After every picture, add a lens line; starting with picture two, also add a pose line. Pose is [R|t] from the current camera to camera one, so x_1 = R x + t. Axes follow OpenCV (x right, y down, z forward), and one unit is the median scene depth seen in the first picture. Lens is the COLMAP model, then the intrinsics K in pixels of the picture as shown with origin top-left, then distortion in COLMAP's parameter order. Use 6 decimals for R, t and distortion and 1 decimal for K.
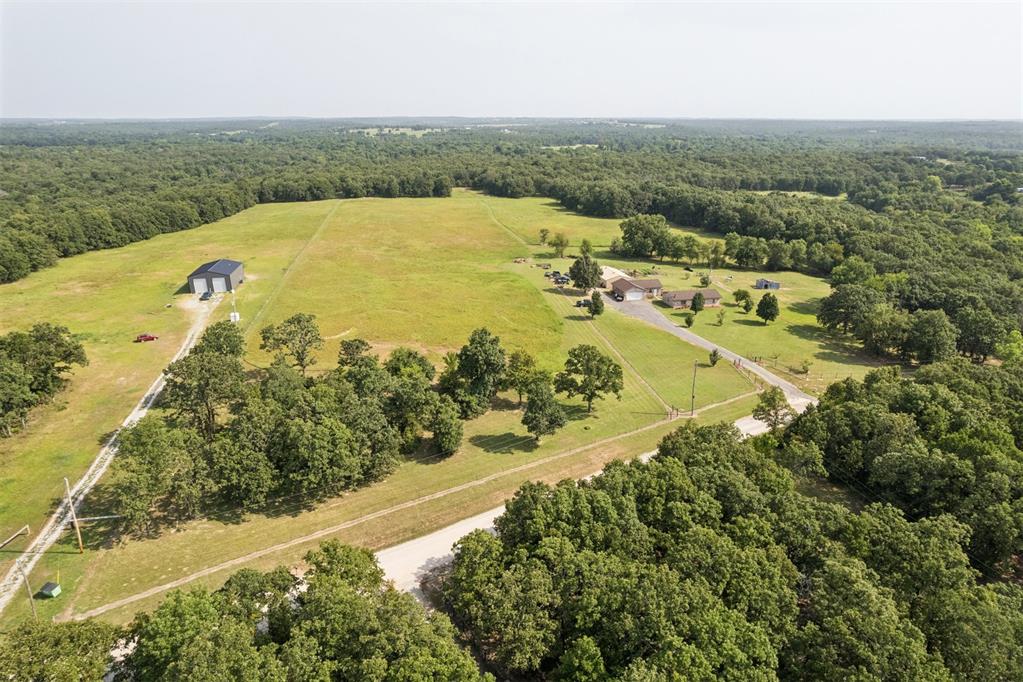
lens RADIAL K [[659.7, 0, 511.5], [0, 659.7, 341.0], [0, 0, 1]] dist [-0.078439, 0.068410]
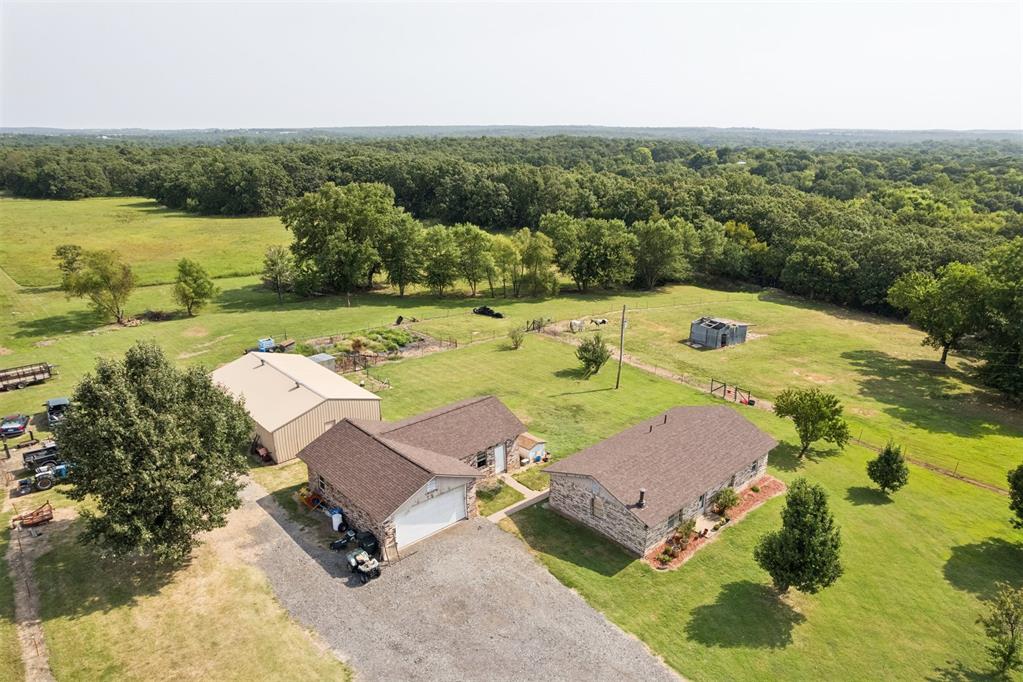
lens RADIAL K [[663.5, 0, 521.4], [0, 663.5, 345.0], [0, 0, 1]] dist [-0.076467, 0.067097]
pose [[0.862375, -0.156471, 0.481484, 0.074703], [0.161584, 0.986368, 0.031138, -0.075808], [-0.479792, 0.050948, 0.875902, 0.498489]]
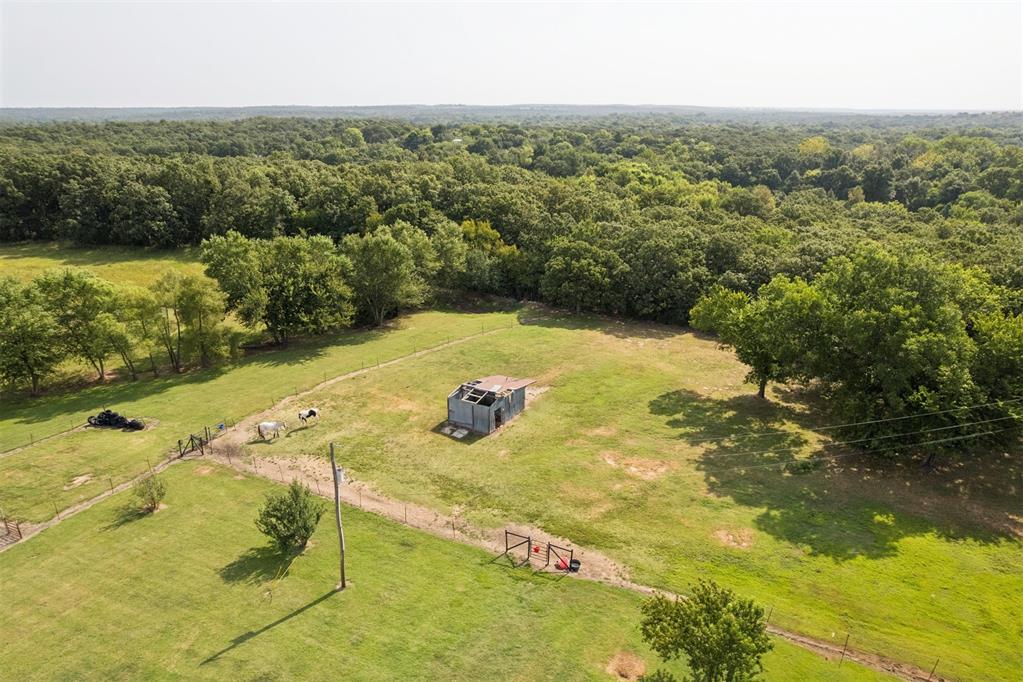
lens RADIAL K [[663.5, 0, 521.4], [0, 663.5, 345.0], [0, 0, 1]] dist [-0.076467, 0.067097]
pose [[0.587041, -0.278873, 0.760008, 0.143557], [0.266305, 0.953069, 0.144016, -0.098730], [-0.764503, 0.117850, 0.633756, 0.568457]]
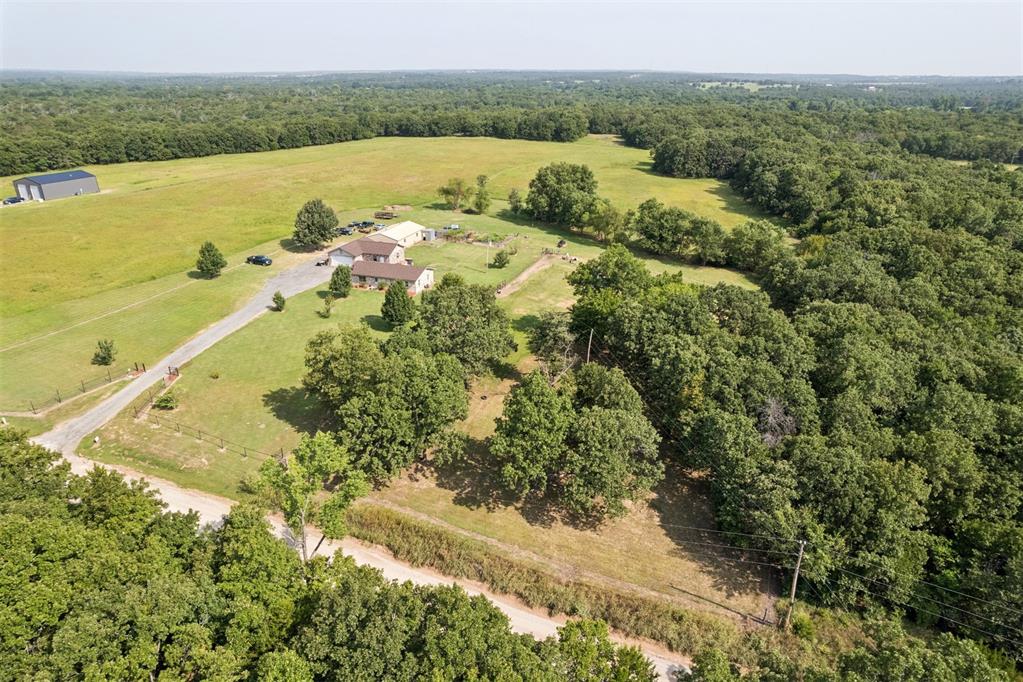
lens RADIAL K [[659.7, 0, 511.5], [0, 659.7, 341.0], [0, 0, 1]] dist [-0.078439, 0.068410]
pose [[0.859666, 0.199937, -0.470107, 0.433930], [-0.170594, 0.979759, 0.104734, -0.055636], [0.481532, -0.009839, 0.876374, 0.283389]]
